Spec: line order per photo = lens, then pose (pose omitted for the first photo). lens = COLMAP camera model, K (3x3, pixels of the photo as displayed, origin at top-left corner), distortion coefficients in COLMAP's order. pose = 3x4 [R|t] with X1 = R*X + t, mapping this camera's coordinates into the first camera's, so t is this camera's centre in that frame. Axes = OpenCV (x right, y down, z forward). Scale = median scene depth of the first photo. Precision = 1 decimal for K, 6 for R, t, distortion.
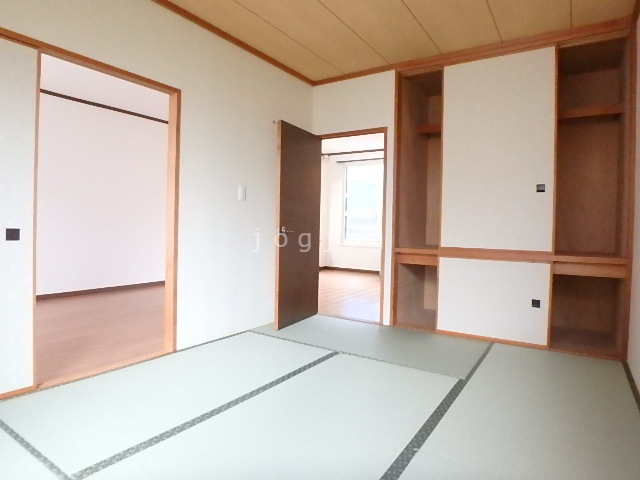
lens RADIAL K [[390.5, 0, 326.5], [0, 390.5, 228.6], [0, 0, 1]] dist [-0.051782, 0.005013]
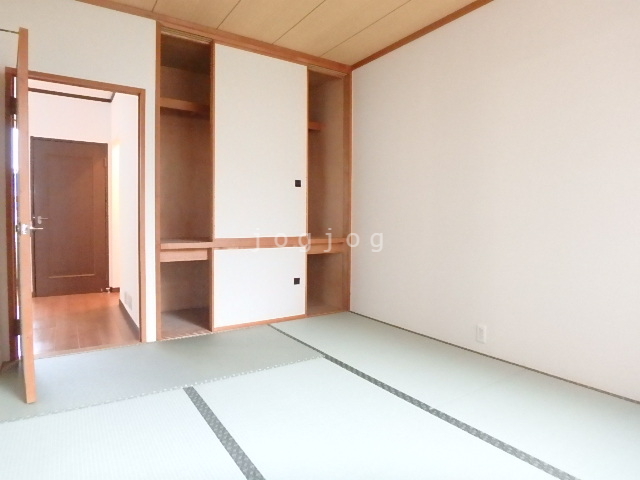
lens RADIAL K [[390.5, 0, 326.5], [0, 390.5, 228.6], [0, 0, 1]] dist [-0.051782, 0.005013]
pose [[0.399149, -0.042329, 0.915909, -0.478769], [0.012557, 0.999092, 0.040701, -0.012353], [-0.916800, -0.004744, 0.399318, 0.417311]]
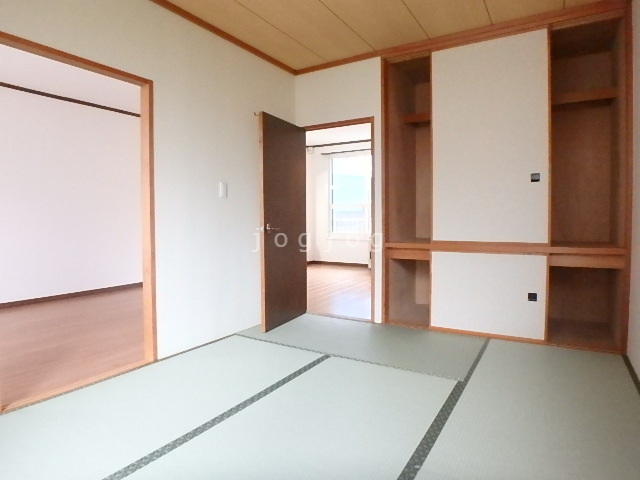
lens RADIAL K [[390.5, 0, 326.5], [0, 390.5, 228.6], [0, 0, 1]] dist [-0.051782, 0.005013]
pose [[0.999018, -0.028138, 0.034232, -0.000692], [0.027436, 0.999407, 0.020830, -0.010665], [-0.034797, -0.019871, 0.999197, 0.051491]]
